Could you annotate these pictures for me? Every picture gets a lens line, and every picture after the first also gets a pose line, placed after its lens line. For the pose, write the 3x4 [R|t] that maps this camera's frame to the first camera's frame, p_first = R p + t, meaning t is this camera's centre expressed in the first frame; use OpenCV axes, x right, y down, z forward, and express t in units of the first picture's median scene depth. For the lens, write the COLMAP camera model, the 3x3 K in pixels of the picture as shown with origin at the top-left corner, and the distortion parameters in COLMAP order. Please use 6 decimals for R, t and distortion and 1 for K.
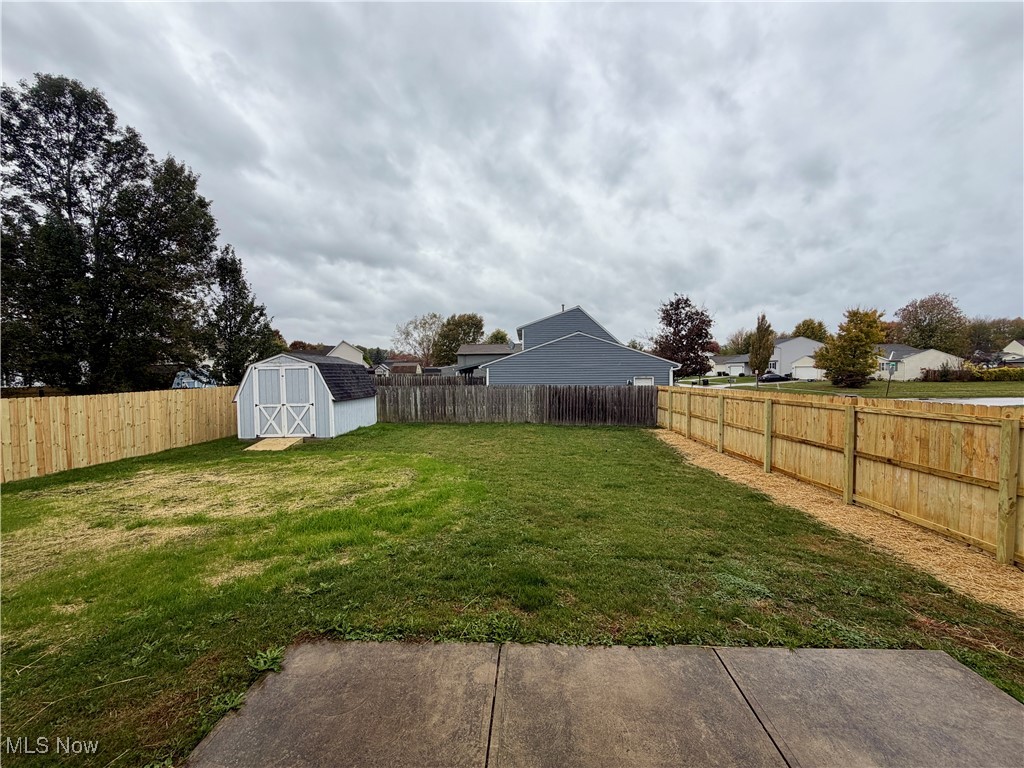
lens RADIAL K [[412.6, 0, 513.2], [0, 412.6, 388.7], [0, 0, 1]] dist [-0.000977, -0.000148]
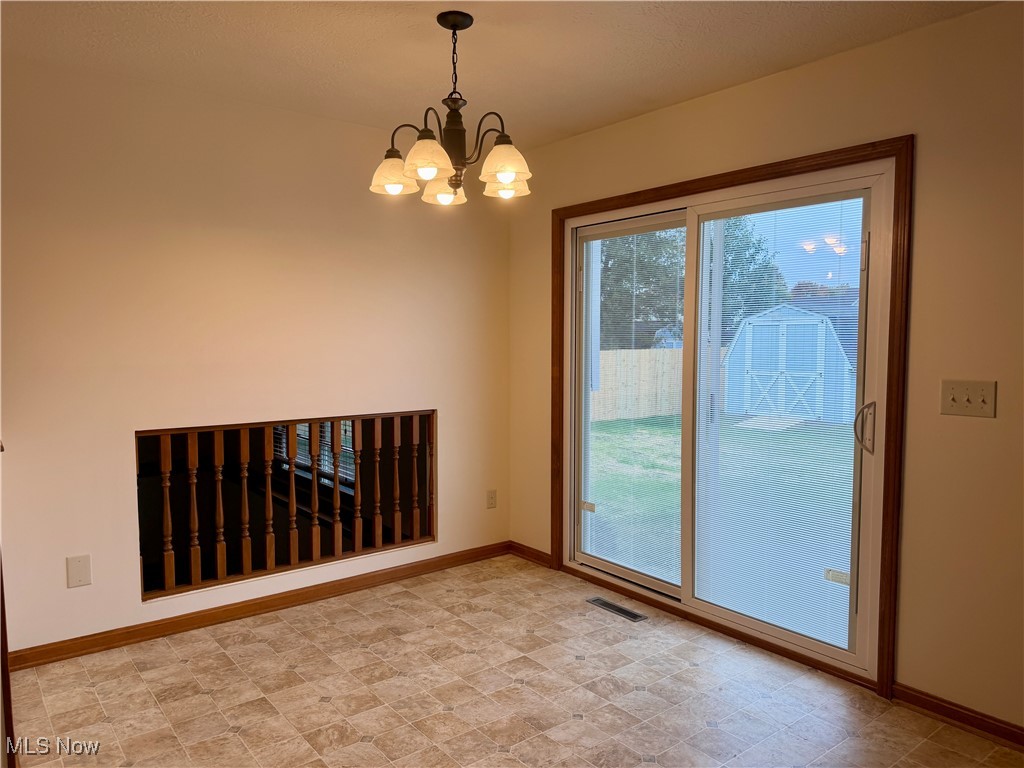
lens RADIAL K [[719.5, 0, 512.0], [0, 719.5, 384.0], [0, 0, 1]] dist [0.079186, -0.115738]
pose [[0.653613, 0.062897, -0.754211, 0.106768], [-0.042400, 0.998019, 0.046485, 0.018810], [0.755641, 0.001596, 0.654984, -0.211297]]
